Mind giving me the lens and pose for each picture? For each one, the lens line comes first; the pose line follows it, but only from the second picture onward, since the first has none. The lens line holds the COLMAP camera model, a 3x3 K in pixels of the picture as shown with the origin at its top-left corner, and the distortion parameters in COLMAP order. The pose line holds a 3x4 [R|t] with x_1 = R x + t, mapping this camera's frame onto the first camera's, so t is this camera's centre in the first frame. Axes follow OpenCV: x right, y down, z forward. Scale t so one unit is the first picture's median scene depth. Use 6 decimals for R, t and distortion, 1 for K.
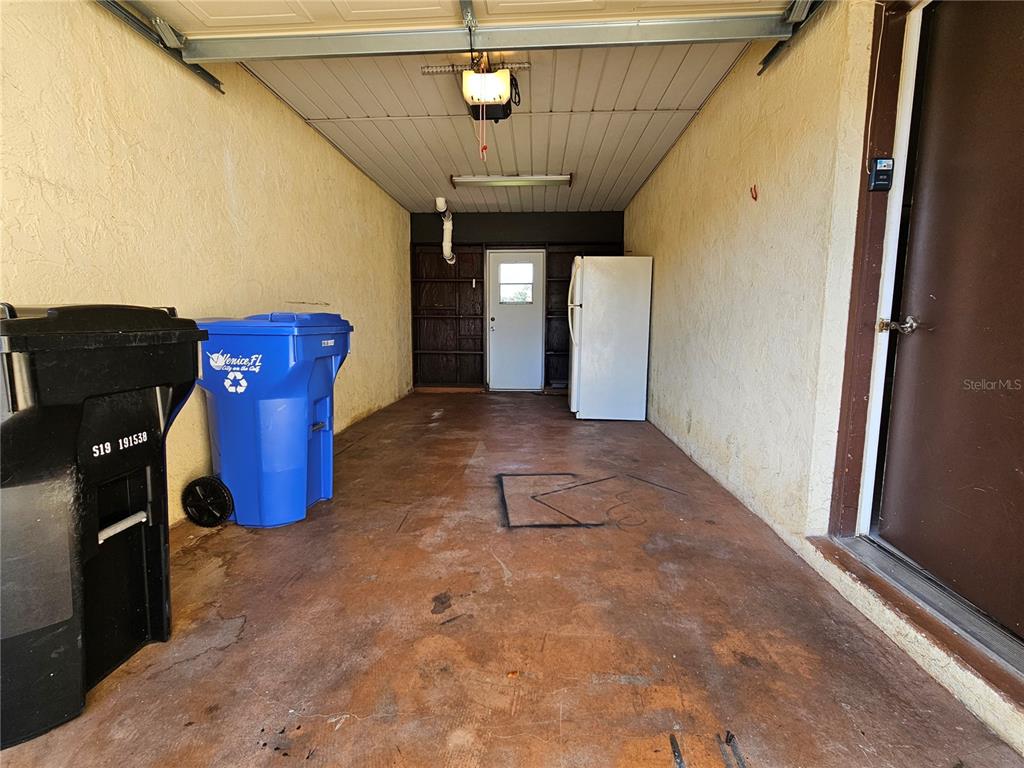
lens RADIAL K [[470.1, 0, 508.3], [0, 470.1, 383.4], [0, 0, 1]] dist [-0.002310, 0.002325]
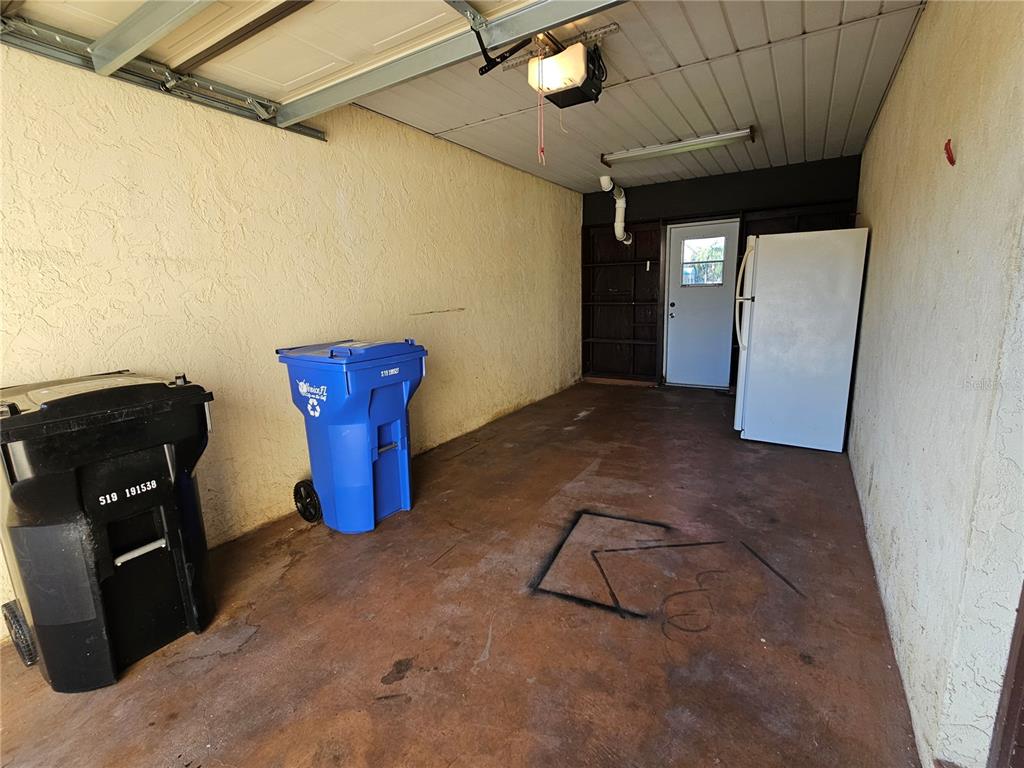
lens RADIAL K [[470.1, 0, 508.6], [0, 470.1, 382.4], [0, 0, 1]] dist [-0.002310, 0.002325]
pose [[0.876729, 0.063370, -0.476791, 0.348059], [-0.026393, 0.996128, 0.083863, -0.157400], [0.480260, -0.060941, 0.875007, 0.205295]]
